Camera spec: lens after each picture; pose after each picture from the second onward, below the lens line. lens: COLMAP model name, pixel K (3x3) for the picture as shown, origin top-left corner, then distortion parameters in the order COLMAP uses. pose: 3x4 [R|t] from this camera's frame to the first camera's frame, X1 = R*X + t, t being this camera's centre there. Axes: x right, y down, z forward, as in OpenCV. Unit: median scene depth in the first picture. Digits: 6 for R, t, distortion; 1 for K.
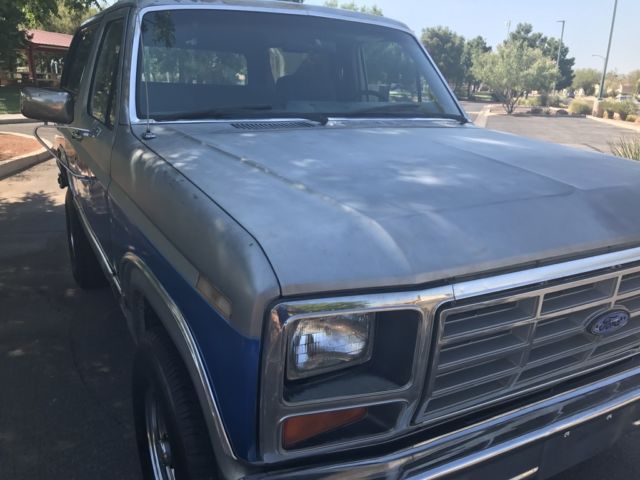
lens RADIAL K [[523.8, 0, 320.6], [0, 523.8, 242.2], [0, 0, 1]] dist [0.038465, -0.039630]
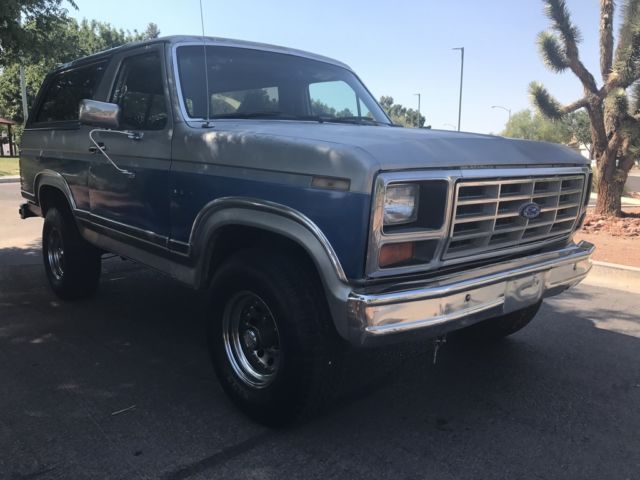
lens RADIAL K [[523.8, 0, 319.1], [0, 523.8, 238.3], [0, 0, 1]] dist [0.038465, -0.039630]
pose [[0.974775, -0.053204, 0.216755, -0.198182], [0.081119, 0.989210, -0.121998, 0.155917], [-0.207925, 0.136504, 0.968573, -0.197235]]
